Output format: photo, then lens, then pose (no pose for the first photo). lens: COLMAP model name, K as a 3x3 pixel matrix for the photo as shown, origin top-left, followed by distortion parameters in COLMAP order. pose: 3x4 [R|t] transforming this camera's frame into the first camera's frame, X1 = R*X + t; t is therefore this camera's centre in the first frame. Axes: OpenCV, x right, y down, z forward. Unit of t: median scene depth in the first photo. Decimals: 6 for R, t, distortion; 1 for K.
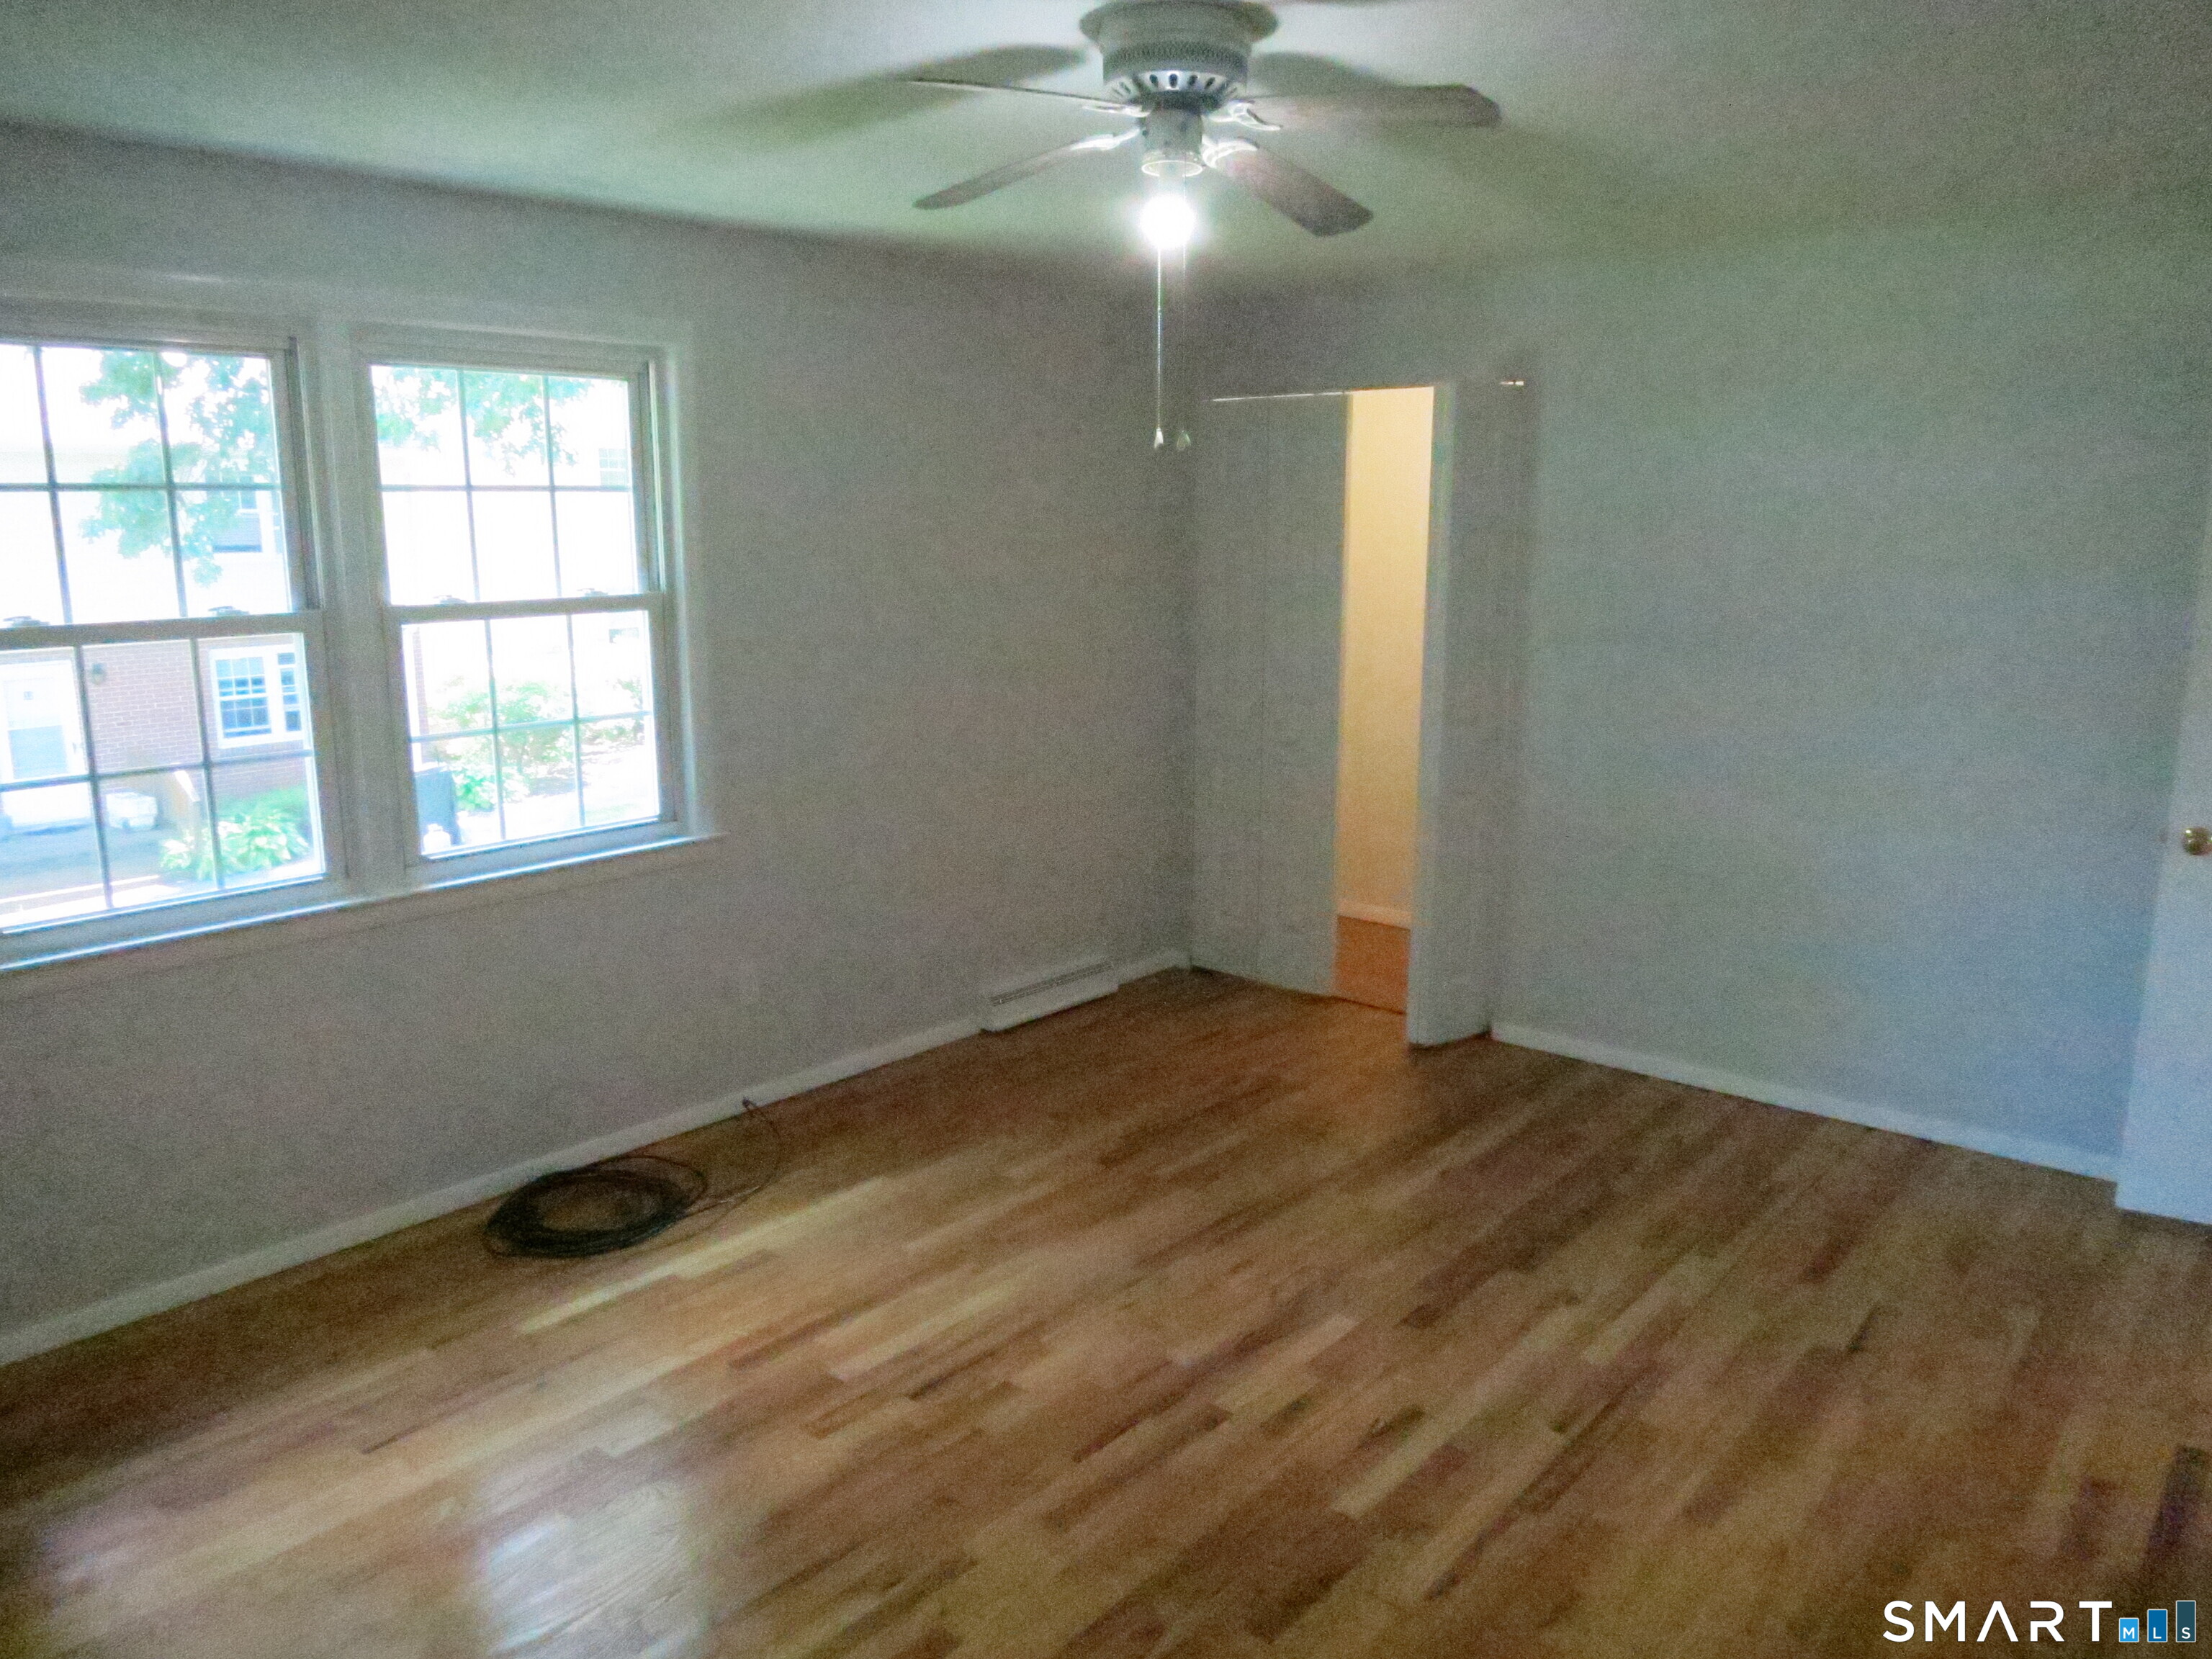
lens RADIAL K [[1663.1, 0, 944.0], [0, 1663.1, 877.8], [0, 0, 1]] dist [-0.013432, -0.002694]
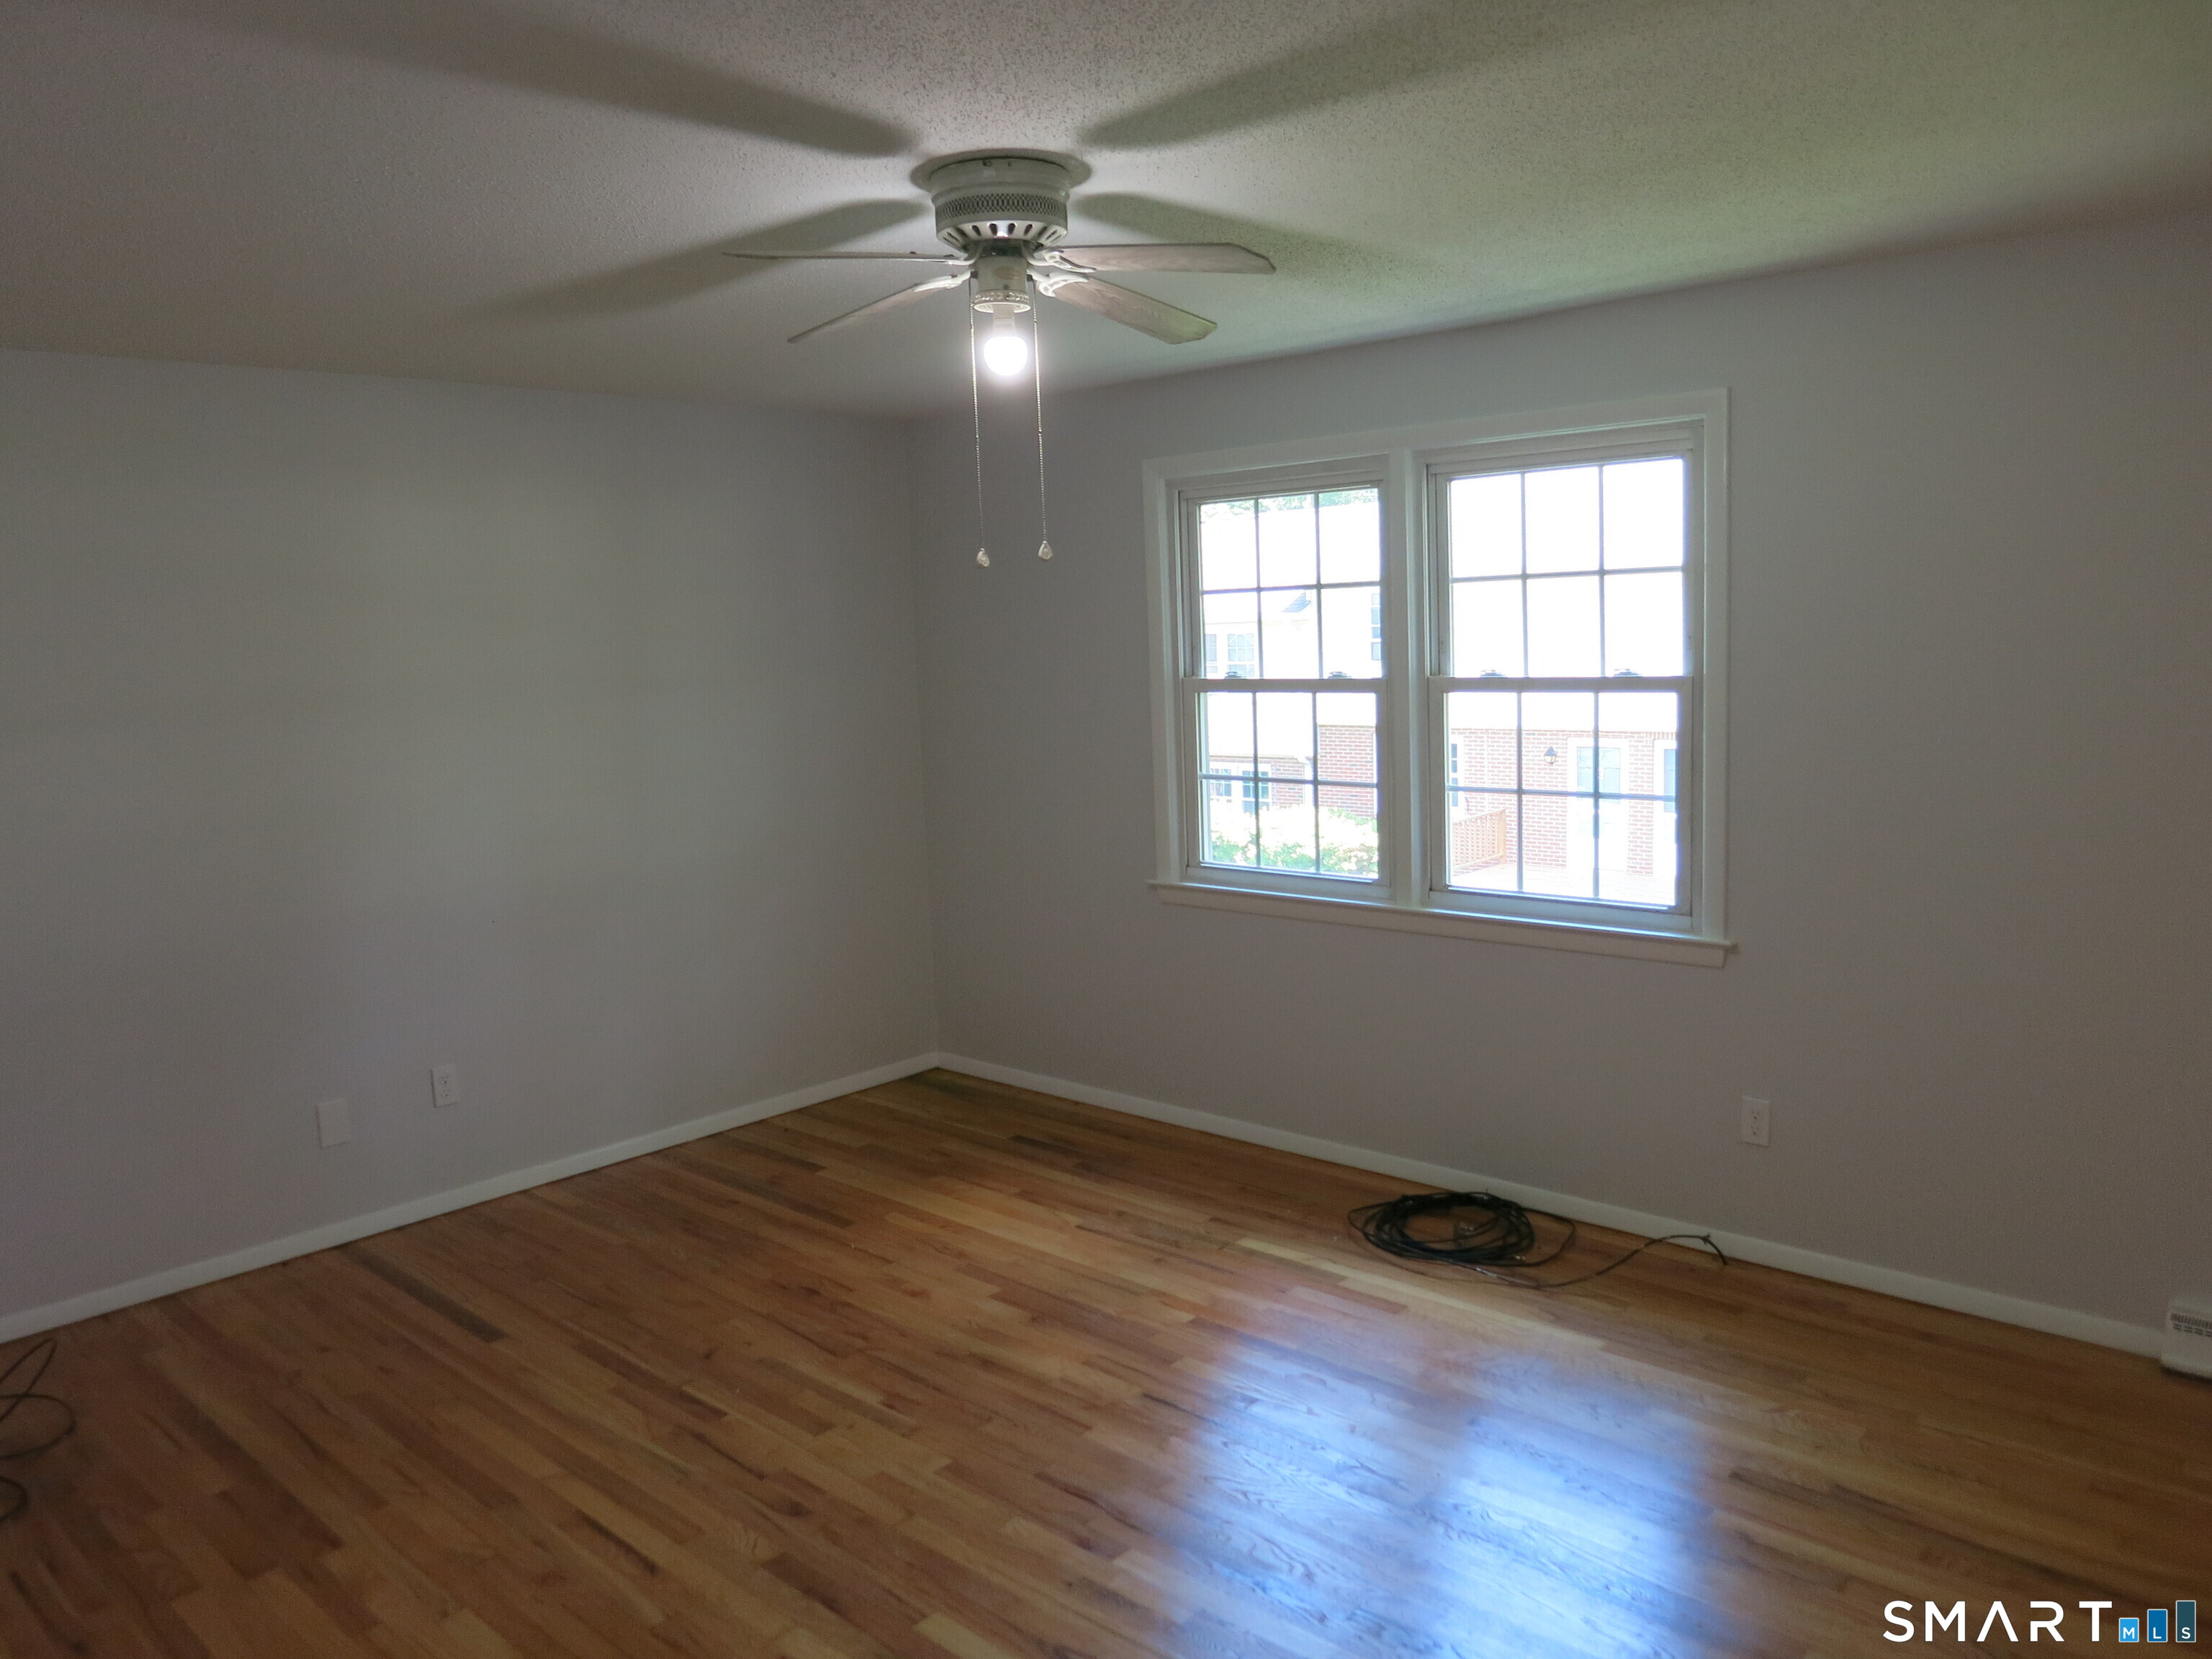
lens RADIAL K [[1549.2, 0, 1106.0], [0, 1549.2, 829.5], [0, 0, 1]] dist [-0.058561, 0.000359]
pose [[0.007808, 0.143949, -0.989554, 0.785089], [-0.176848, 0.974185, 0.140318, -0.165607], [0.984207, 0.173905, 0.033063, 0.722221]]
